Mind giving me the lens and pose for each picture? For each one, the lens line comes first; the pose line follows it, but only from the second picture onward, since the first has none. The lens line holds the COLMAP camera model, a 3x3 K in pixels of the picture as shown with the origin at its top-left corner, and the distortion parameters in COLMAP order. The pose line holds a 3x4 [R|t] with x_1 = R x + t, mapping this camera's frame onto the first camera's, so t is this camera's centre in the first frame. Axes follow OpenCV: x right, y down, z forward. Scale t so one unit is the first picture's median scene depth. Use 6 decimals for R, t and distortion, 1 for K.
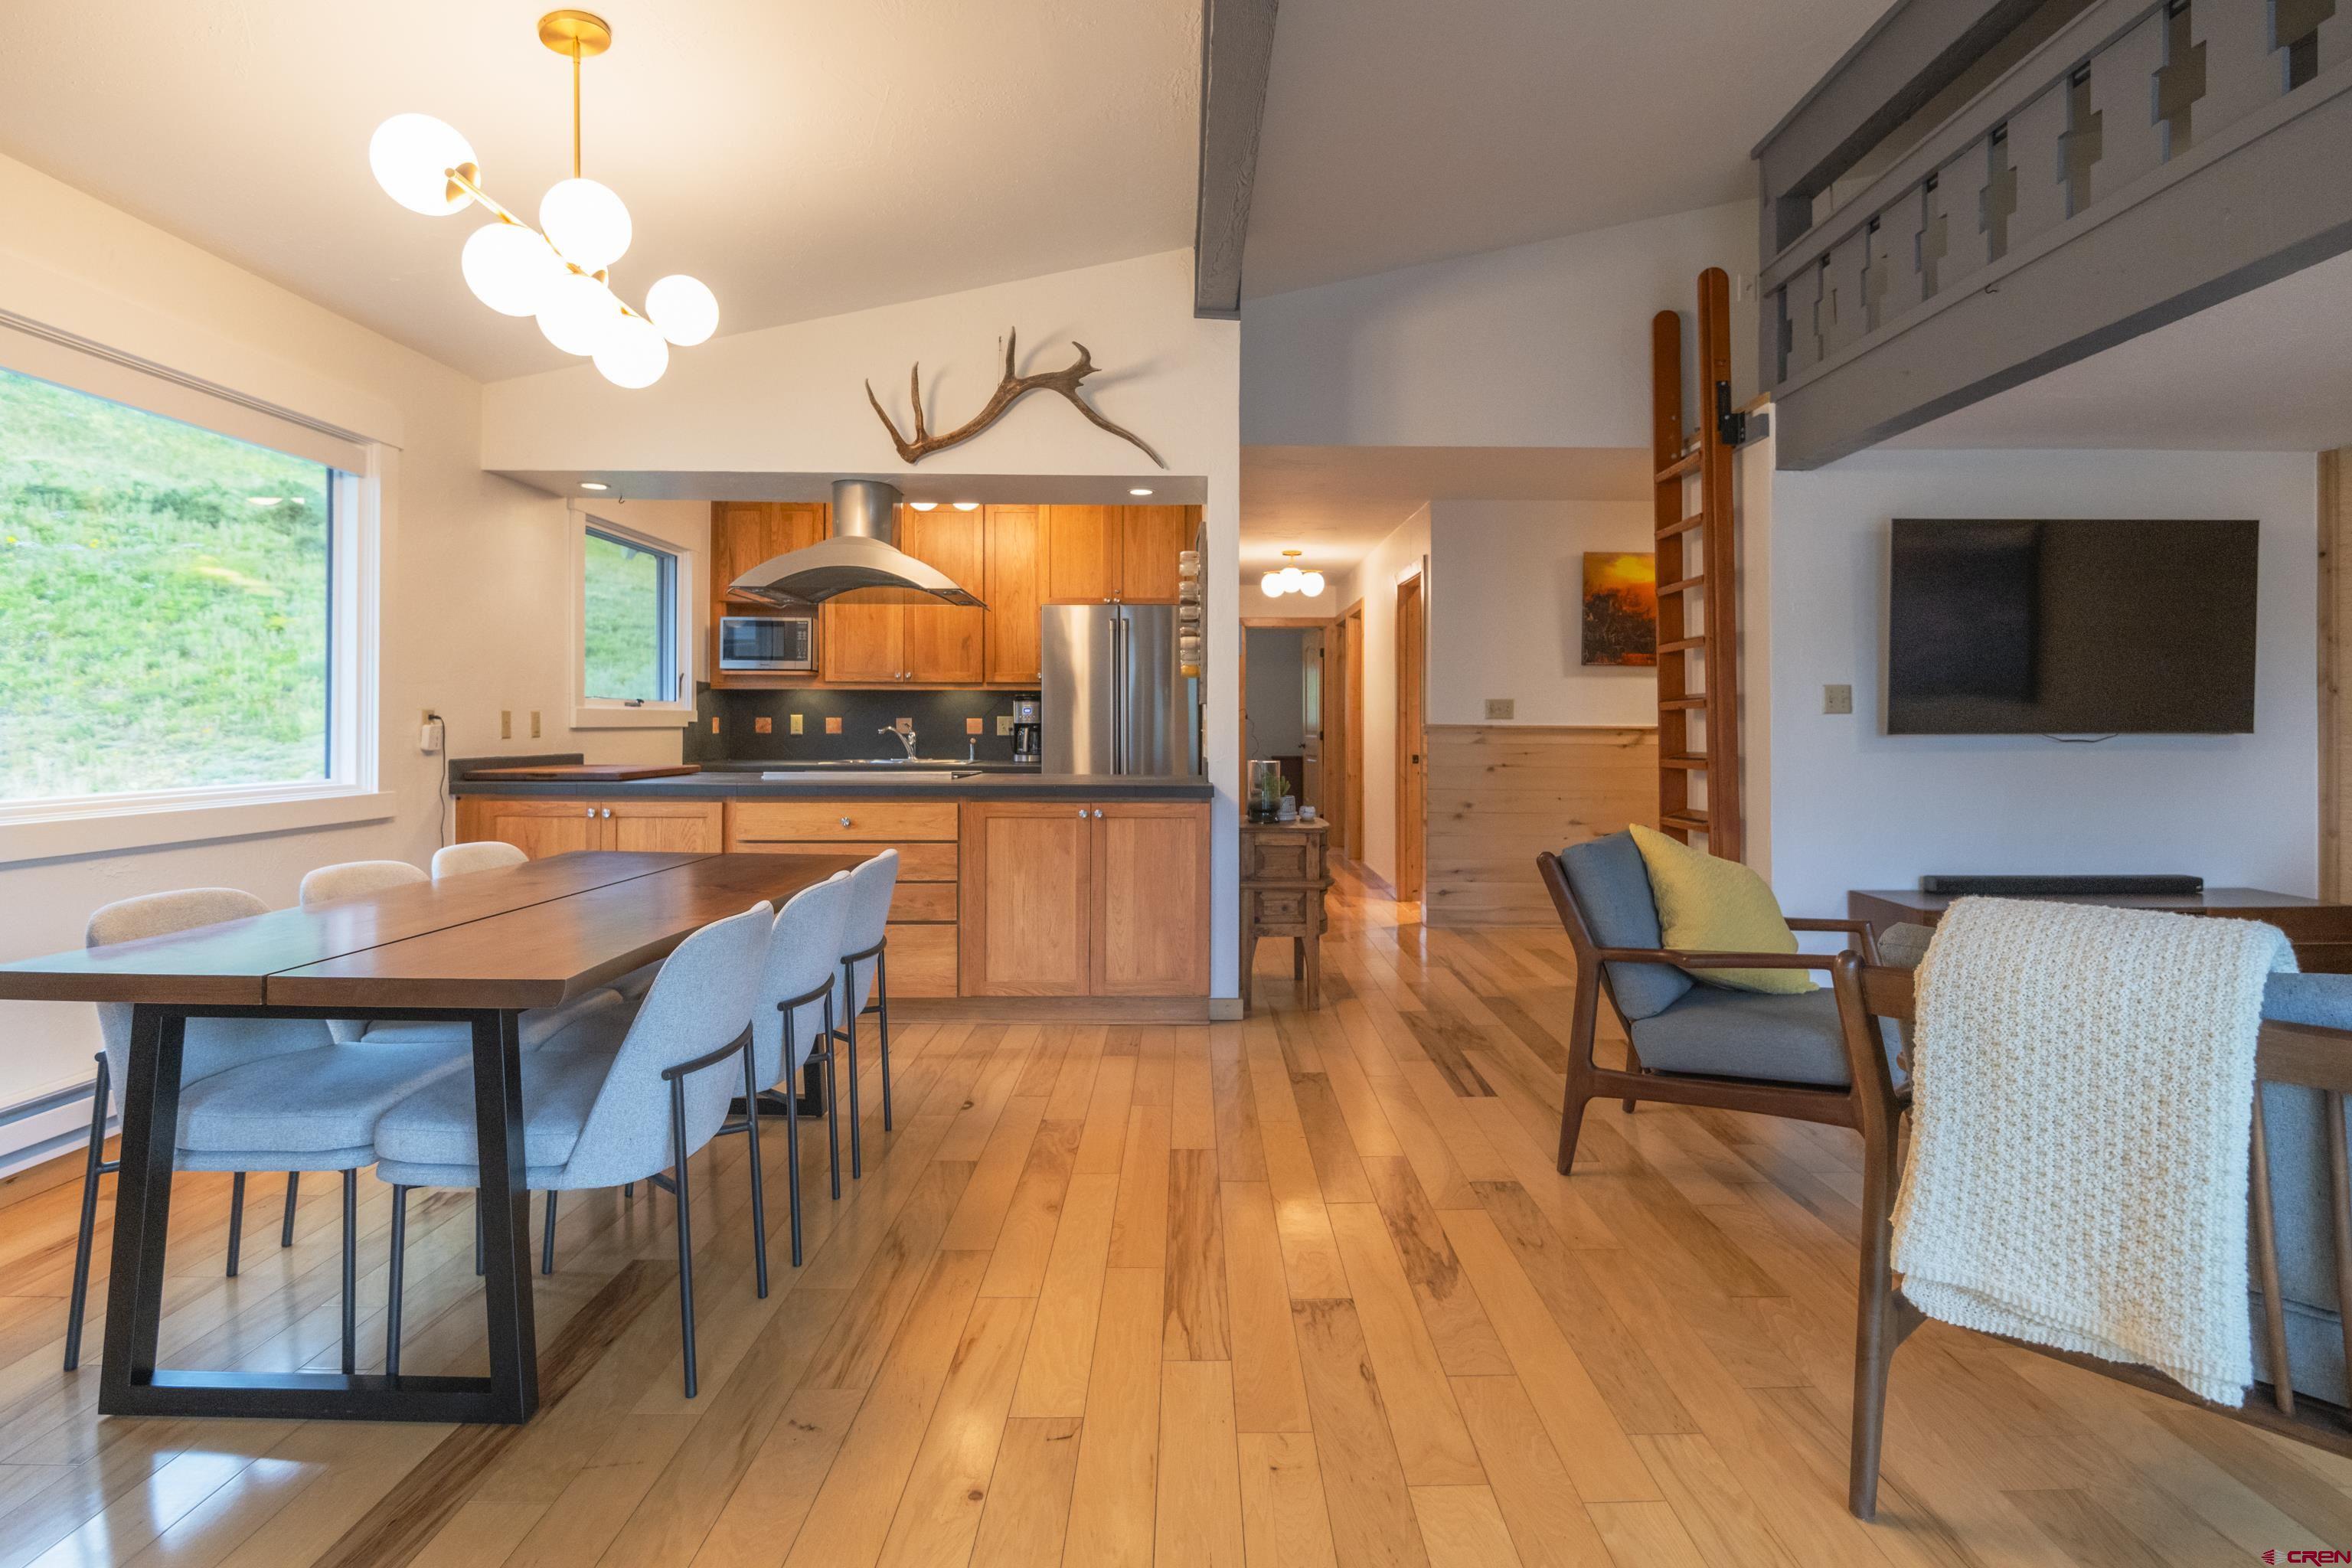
lens RADIAL K [[1189.8, 0, 1219.7], [0, 1189.8, 724.0], [0, 0, 1]] dist [-0.021567, 0.003201]
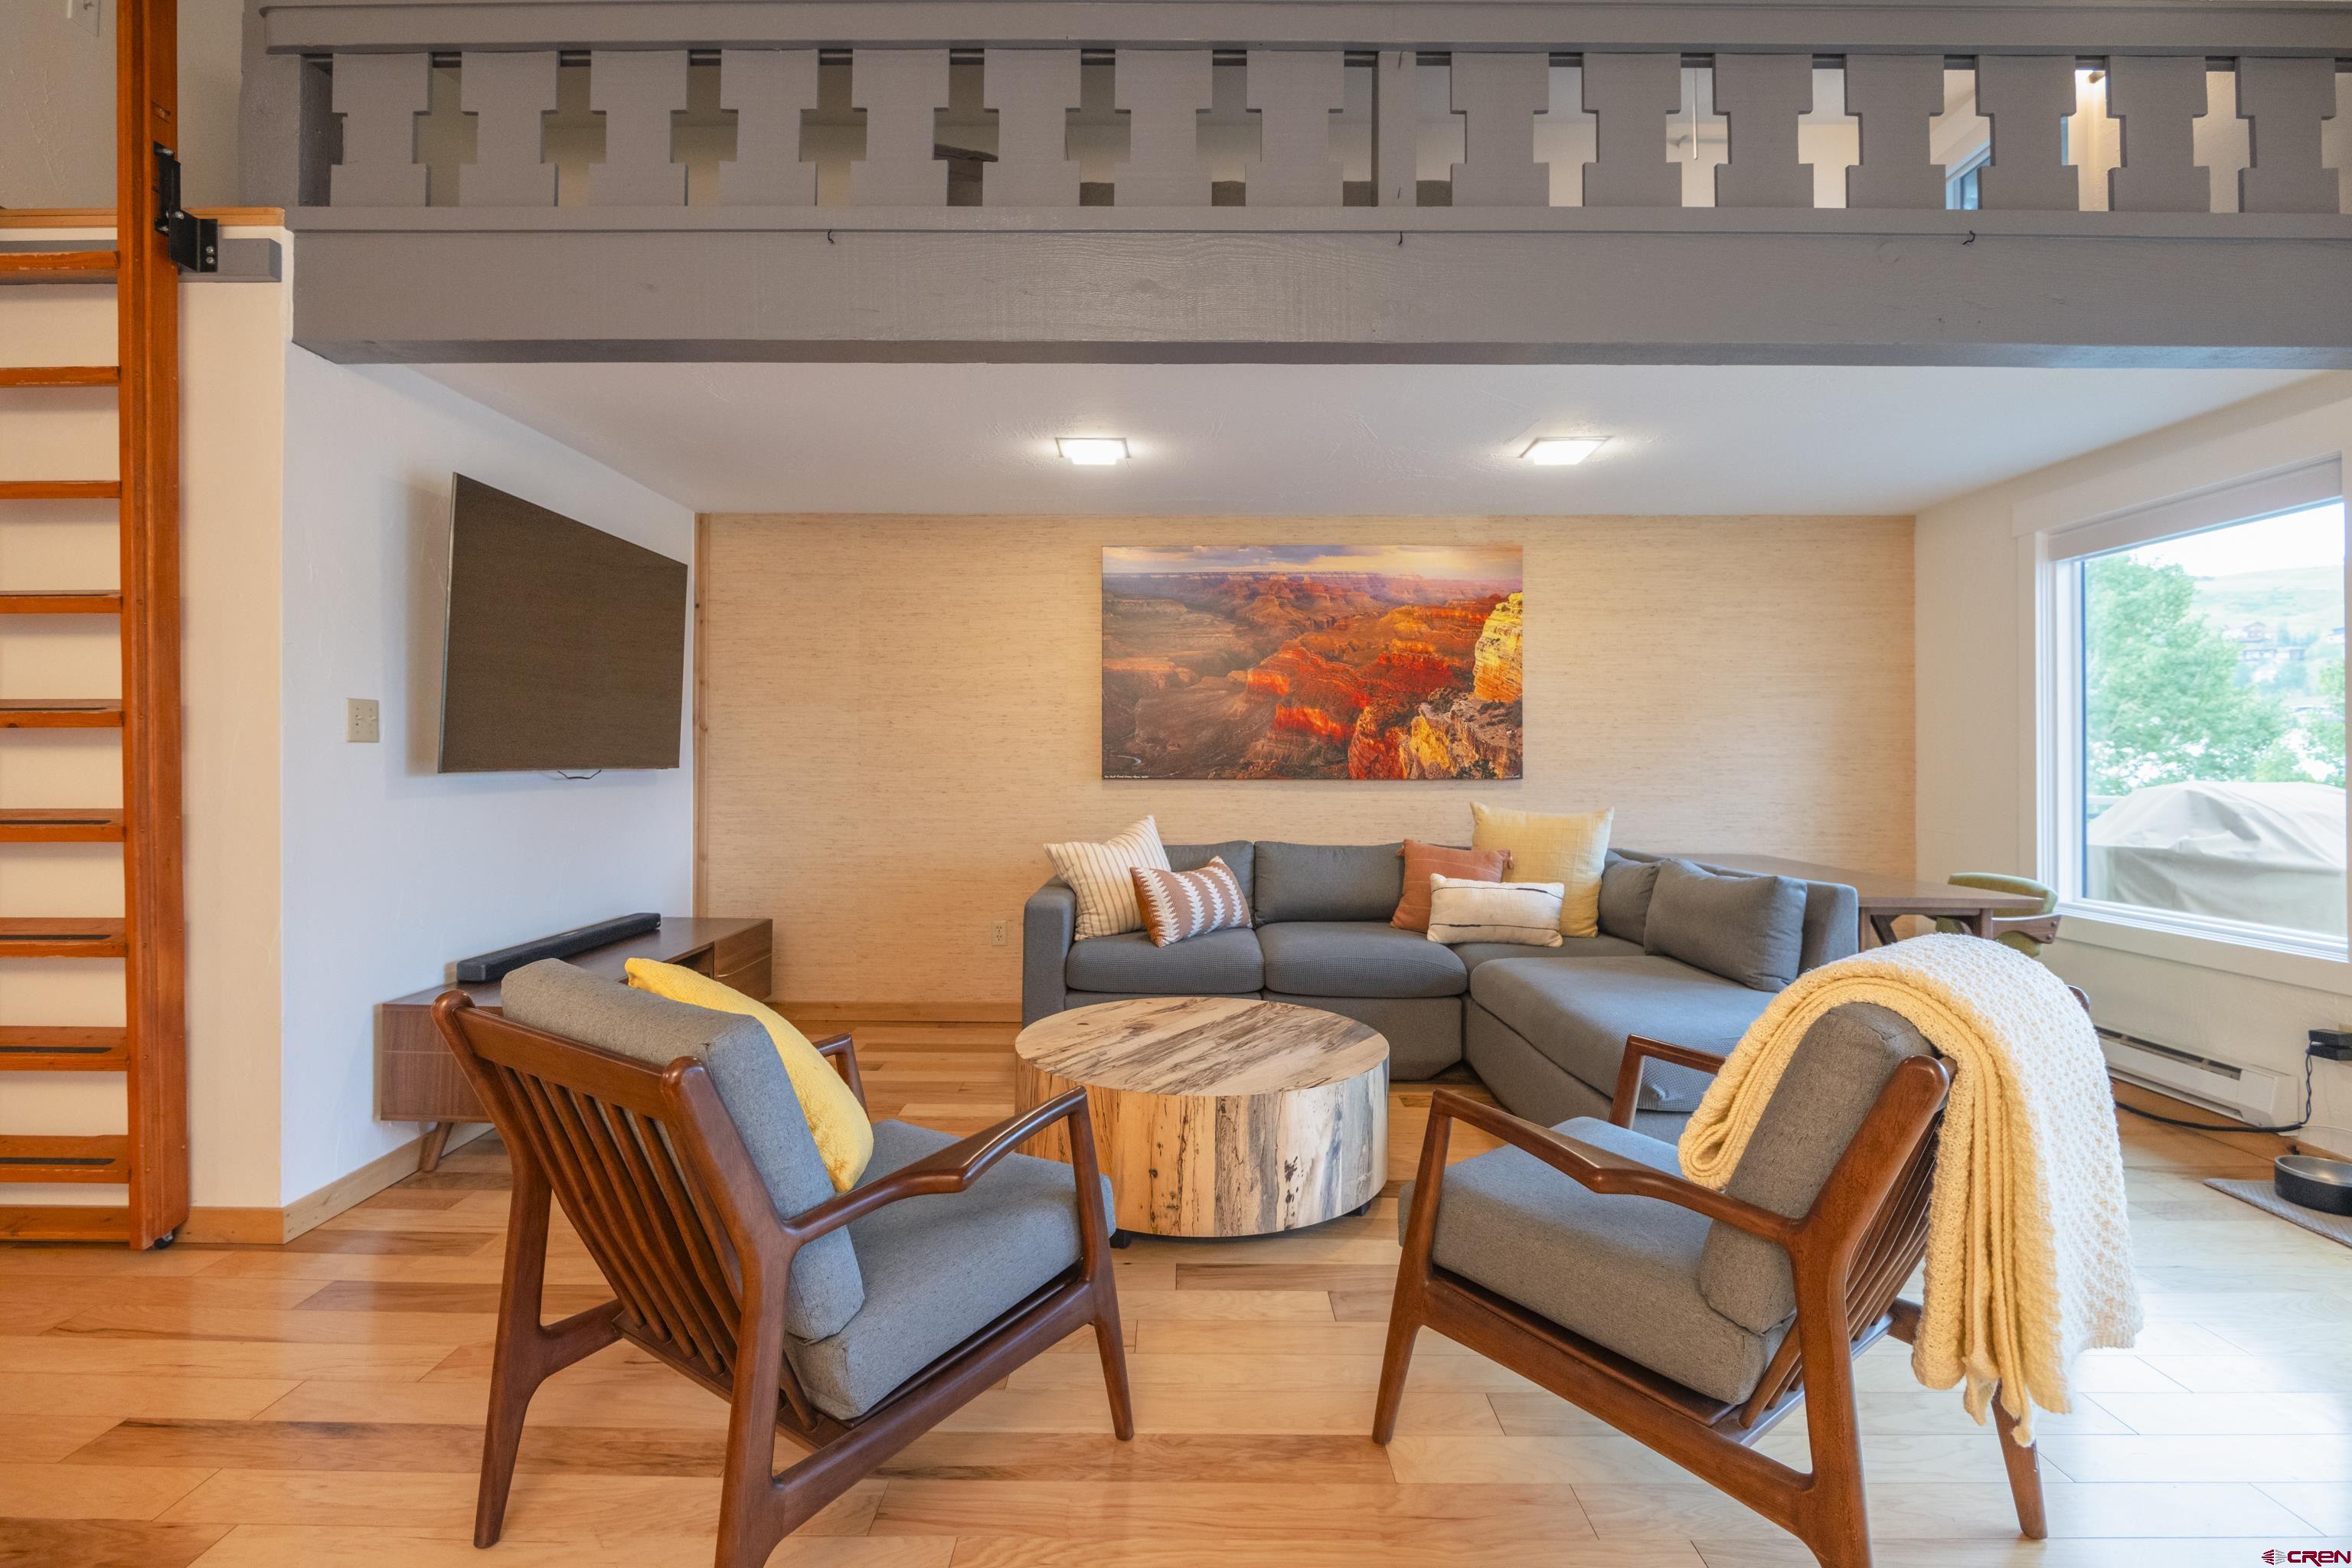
lens RADIAL K [[1088.5, 0, 1174.4], [0, 1088.5, 757.9], [0, 0, 1]] dist [-0.007416, -0.001446]
pose [[0.011948, 0.003064, 0.999924, -0.083633], [-0.005491, 0.999980, -0.002999, -0.000514], [-0.999914, -0.005454, 0.011964, 0.539916]]
